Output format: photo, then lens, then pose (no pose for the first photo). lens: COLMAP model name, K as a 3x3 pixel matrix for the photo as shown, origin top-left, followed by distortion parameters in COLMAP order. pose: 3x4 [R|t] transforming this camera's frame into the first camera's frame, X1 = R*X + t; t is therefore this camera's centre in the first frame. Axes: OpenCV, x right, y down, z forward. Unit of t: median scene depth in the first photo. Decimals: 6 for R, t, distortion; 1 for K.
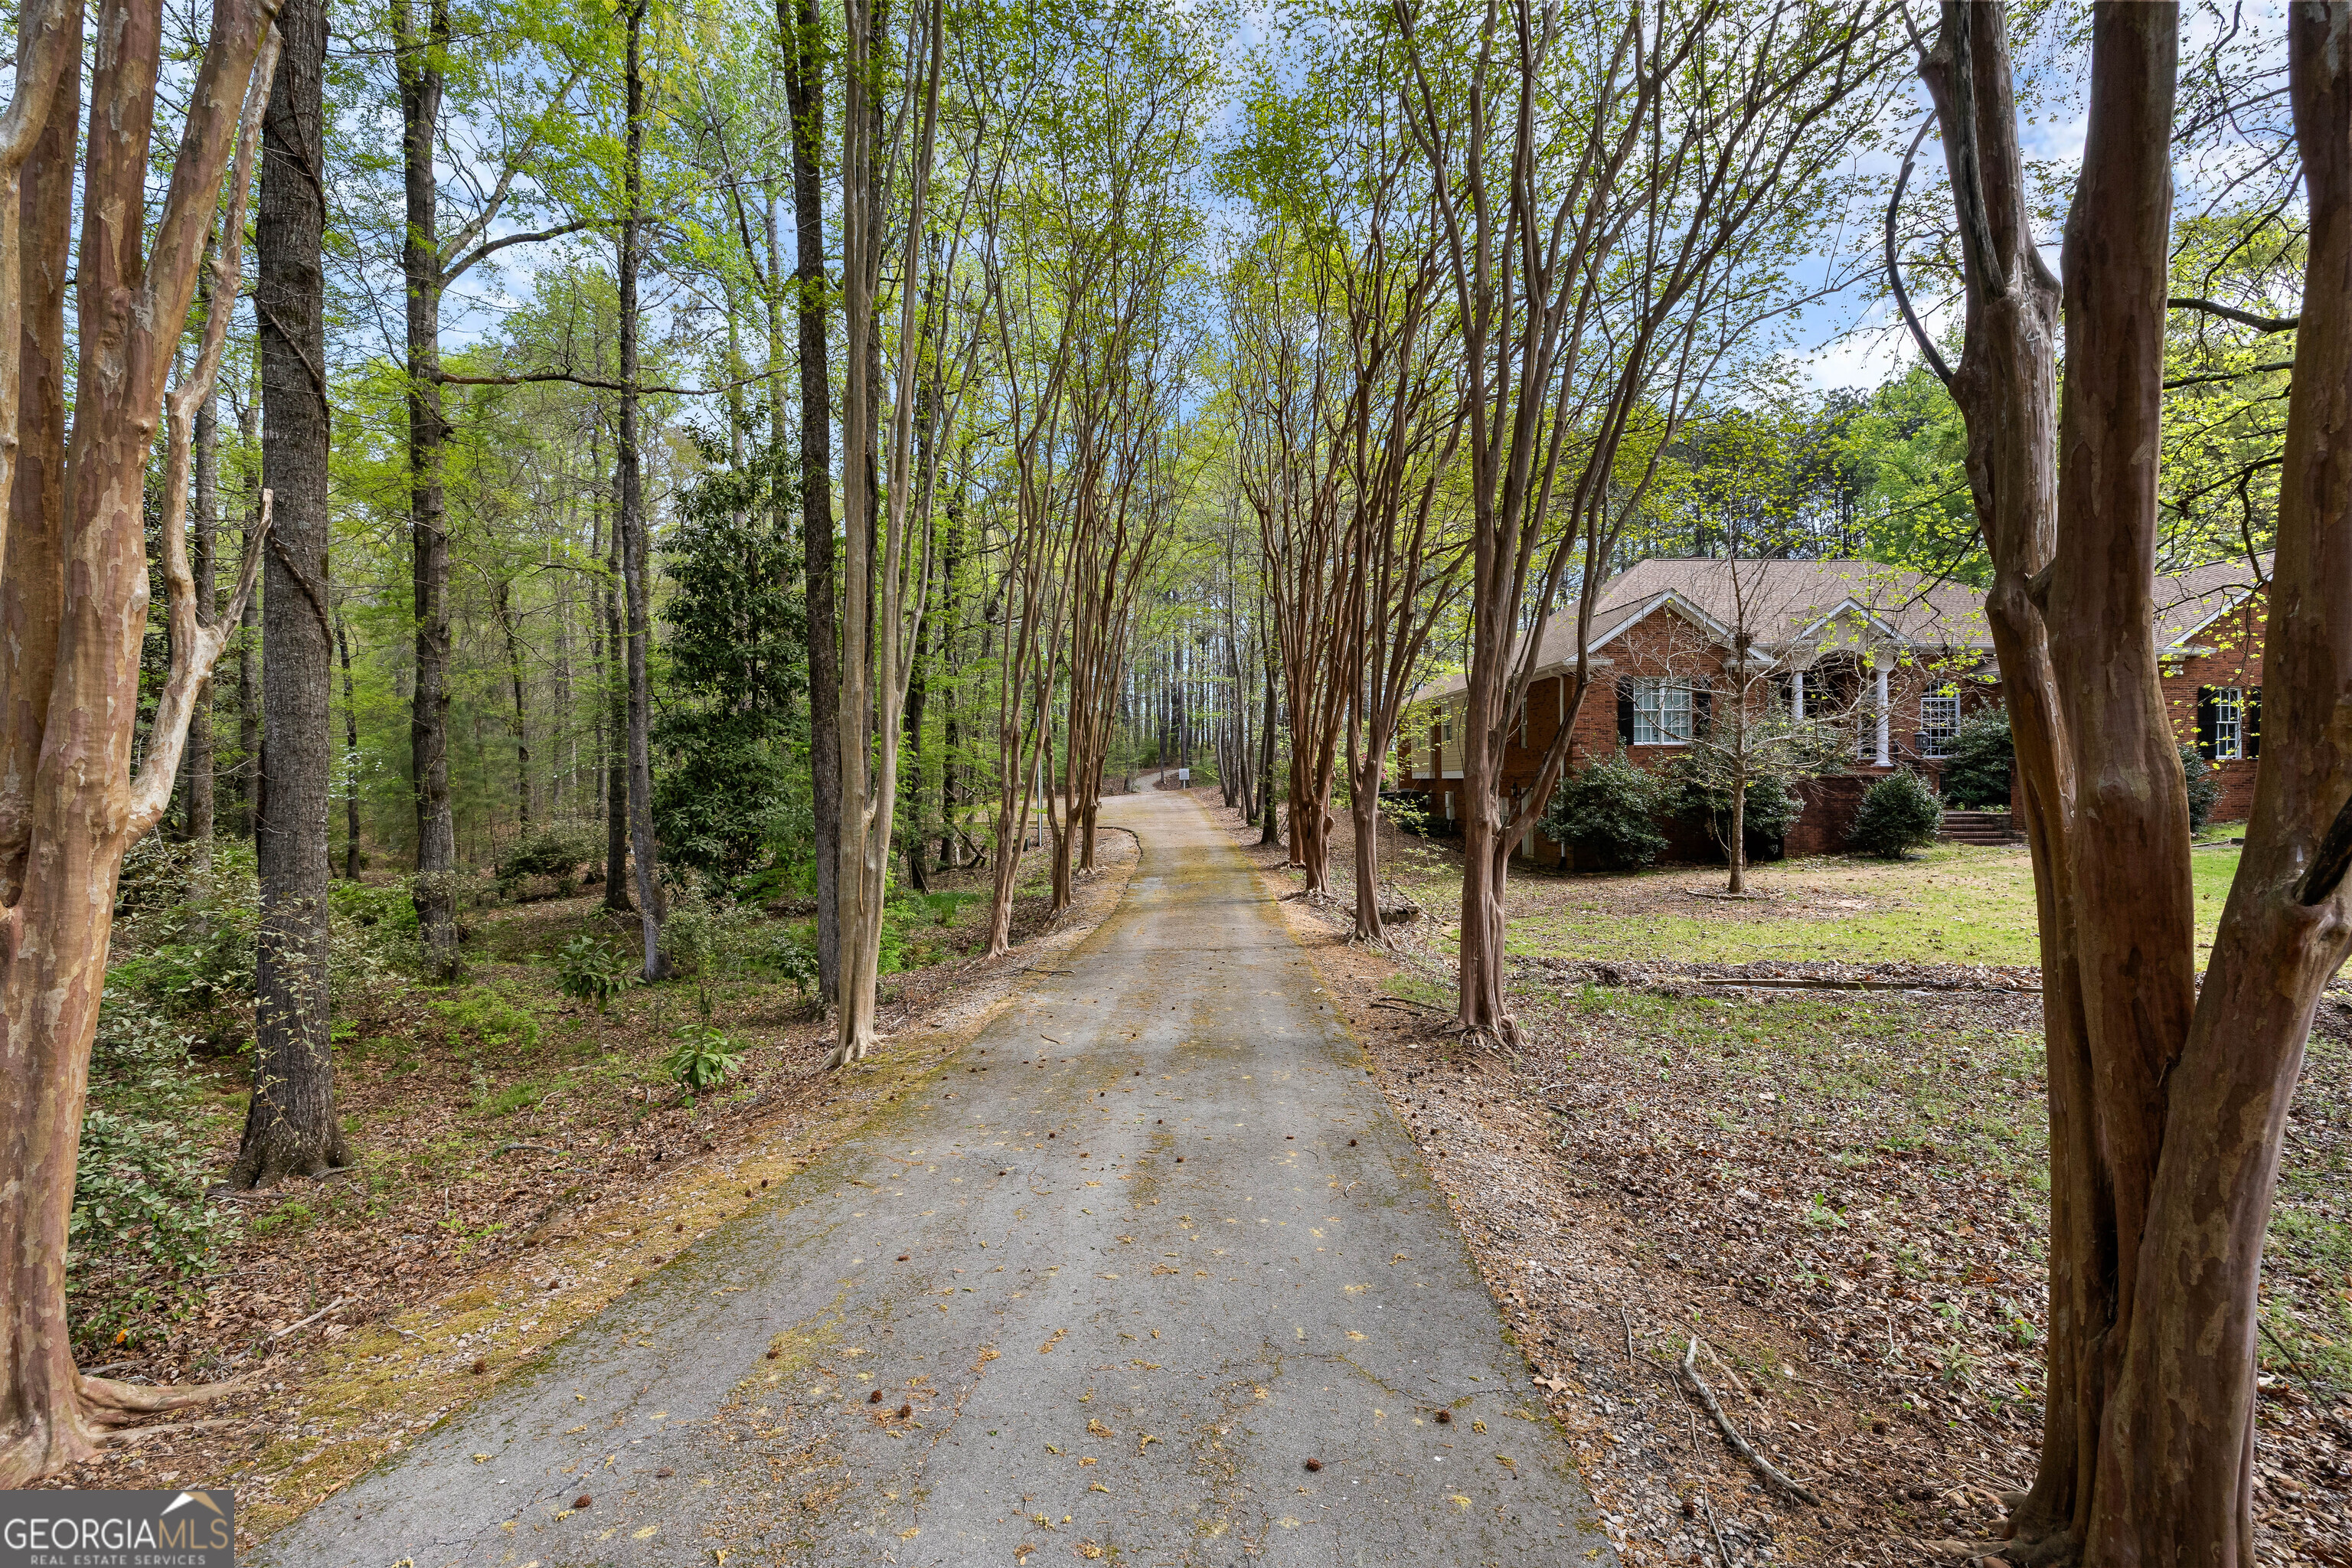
lens RADIAL K [[998.2, 0, 1177.1], [0, 998.2, 775.2], [0, 0, 1]] dist [-0.000502, -0.000082]
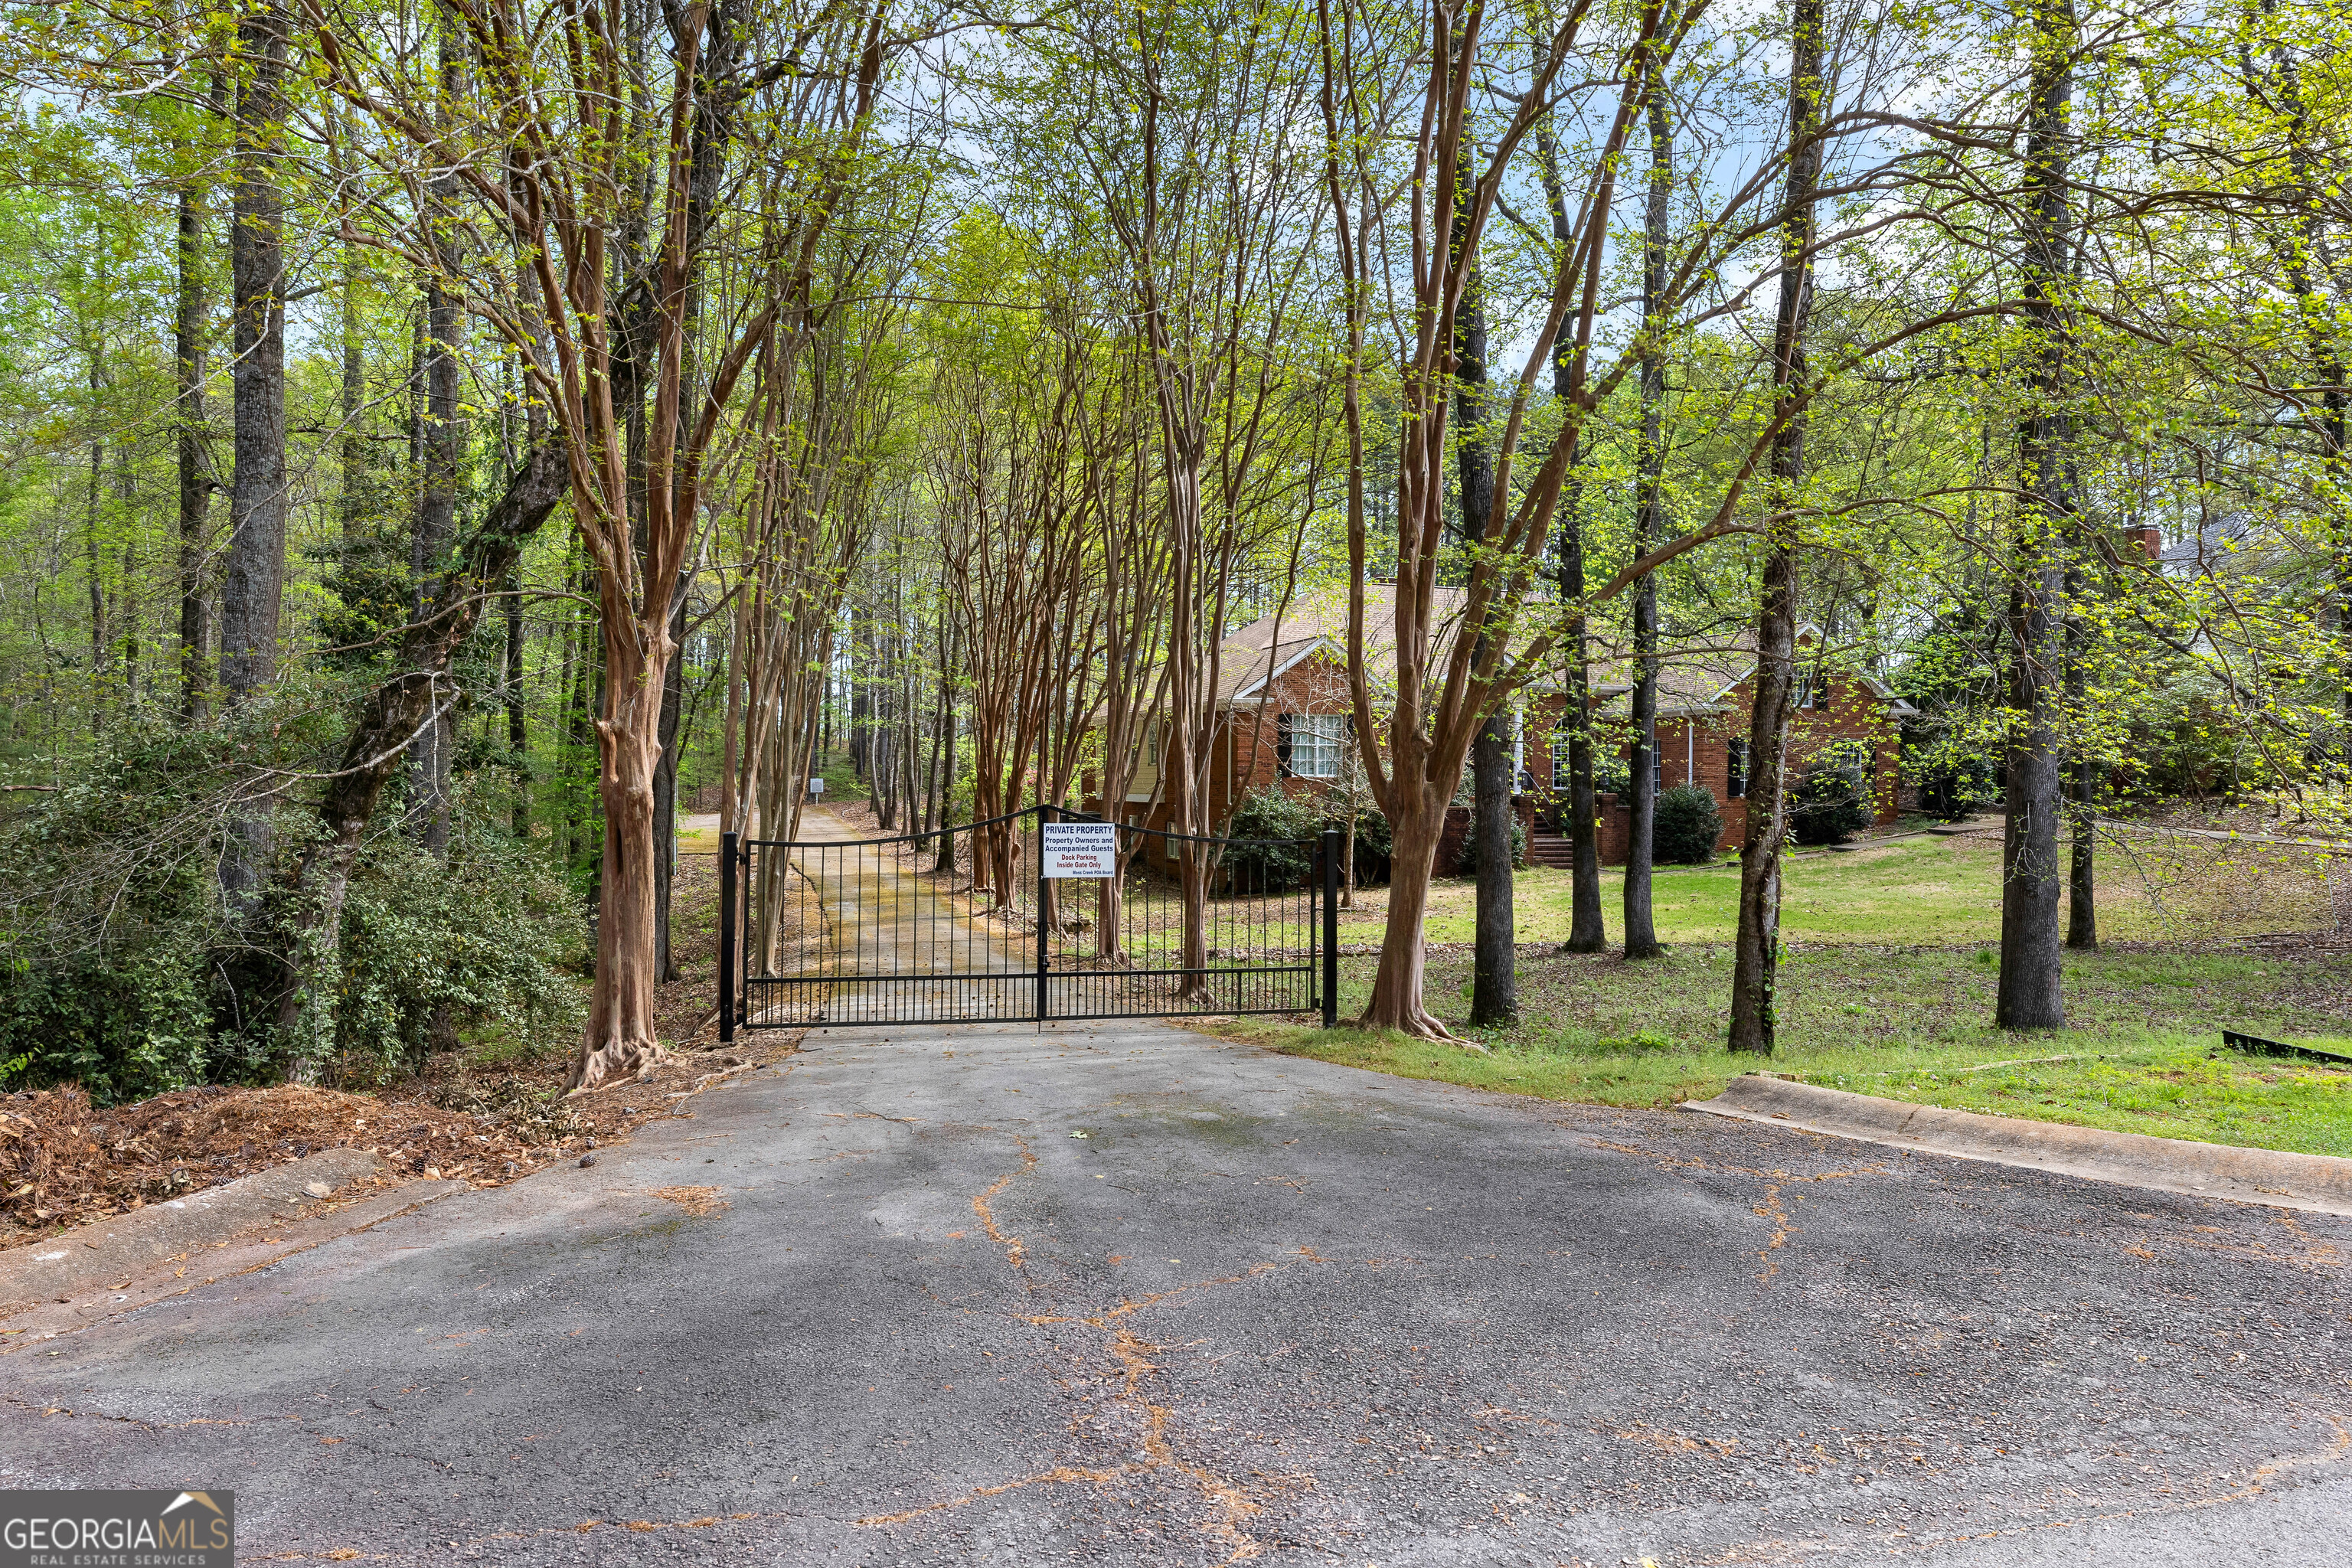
lens RADIAL K [[1560.2, 0, 1177.8], [0, 1560.2, 788.2], [0, 0, 1]] dist [0.006347, 0.000552]
pose [[0.963188, 0.010748, 0.268615, -0.126271], [-0.013107, 0.999890, 0.006991, -0.030708], [-0.268510, -0.010254, 0.963222, -0.646240]]
